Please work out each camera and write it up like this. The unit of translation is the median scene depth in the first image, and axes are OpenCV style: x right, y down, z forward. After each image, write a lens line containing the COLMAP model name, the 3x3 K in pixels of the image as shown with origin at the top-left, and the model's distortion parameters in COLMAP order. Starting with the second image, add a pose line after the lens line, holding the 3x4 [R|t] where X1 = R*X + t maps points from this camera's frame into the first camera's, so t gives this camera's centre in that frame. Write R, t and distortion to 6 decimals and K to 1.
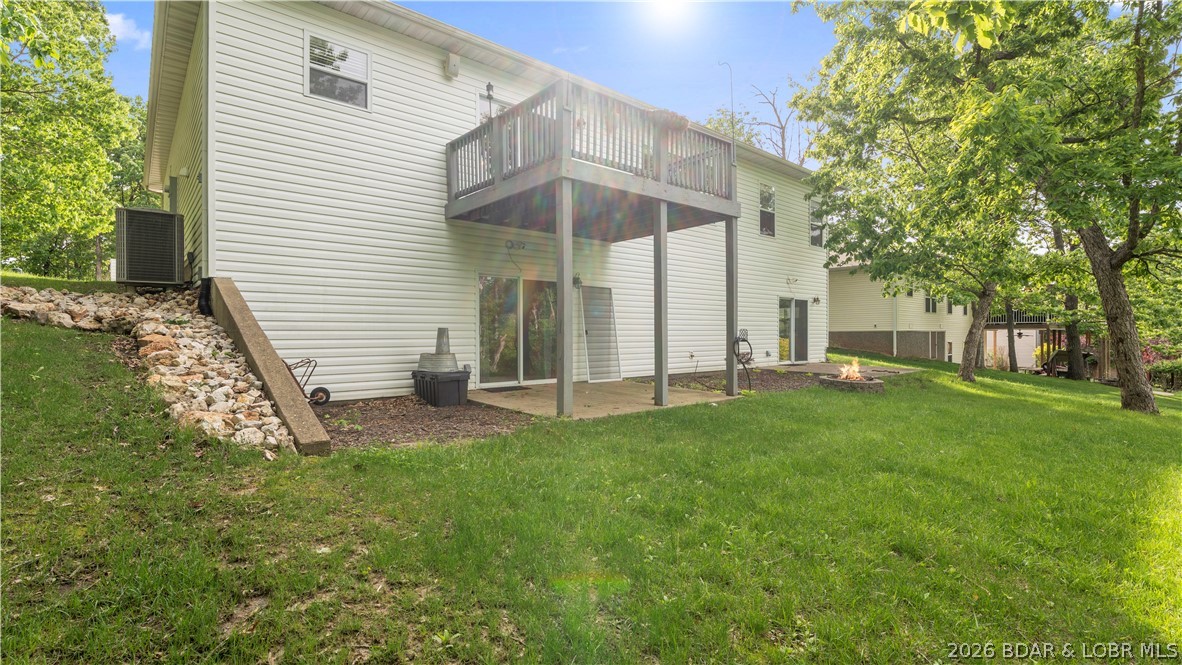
lens RADIAL K [[538.4, 0, 591.0], [0, 538.4, 332.5], [0, 0, 1]] dist [-0.022430, -0.000089]
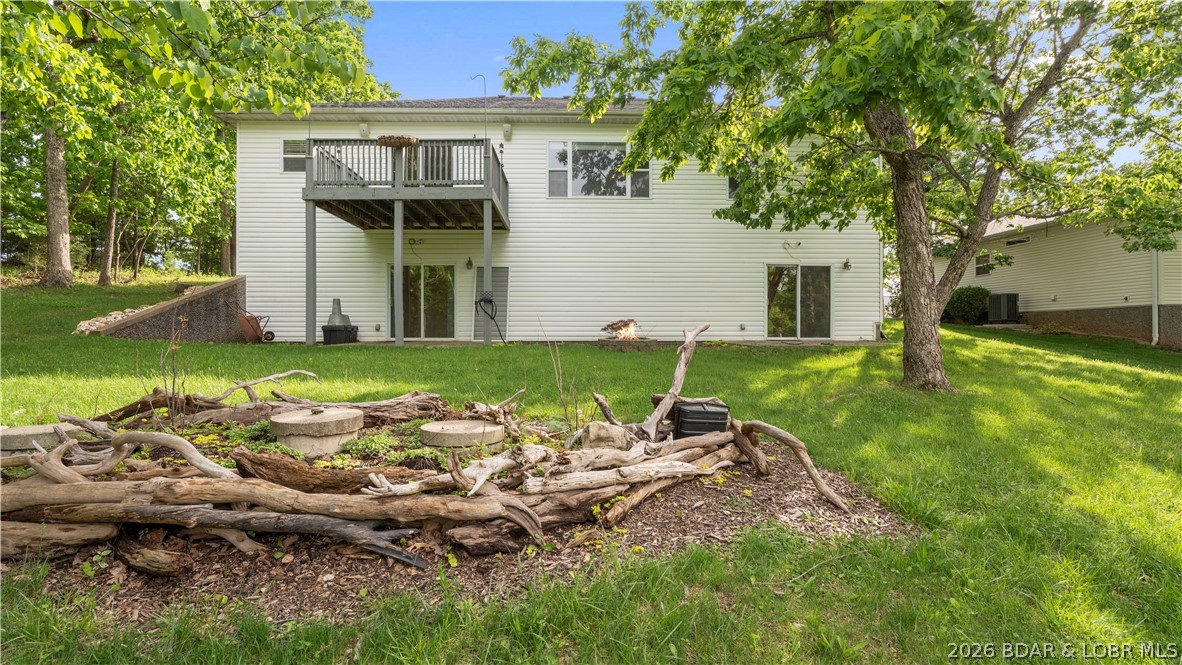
lens RADIAL K [[538.4, 0, 591.0], [0, 538.4, 332.5], [0, 0, 1]] dist [-0.022430, -0.000089]
pose [[0.789792, -0.002907, -0.613368, 0.941074], [0.000721, 0.999992, -0.003810, 0.070879], [0.613374, 0.002567, 0.789788, 0.147159]]
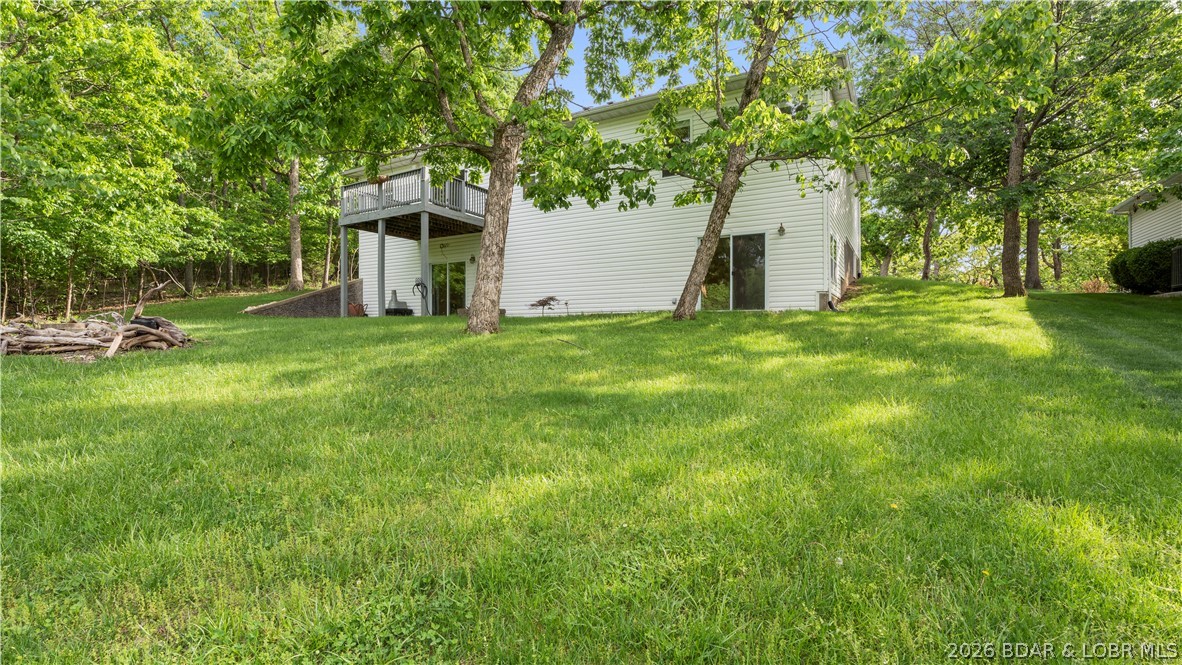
lens RADIAL K [[538.4, 0, 591.0], [0, 538.4, 332.5], [0, 0, 1]] dist [-0.022430, -0.000089]
pose [[0.339396, 0.000518, -0.940643, 1.606039], [0.004684, 0.999987, 0.002241, 0.126537], [0.940632, -0.005167, 0.339389, 0.731086]]
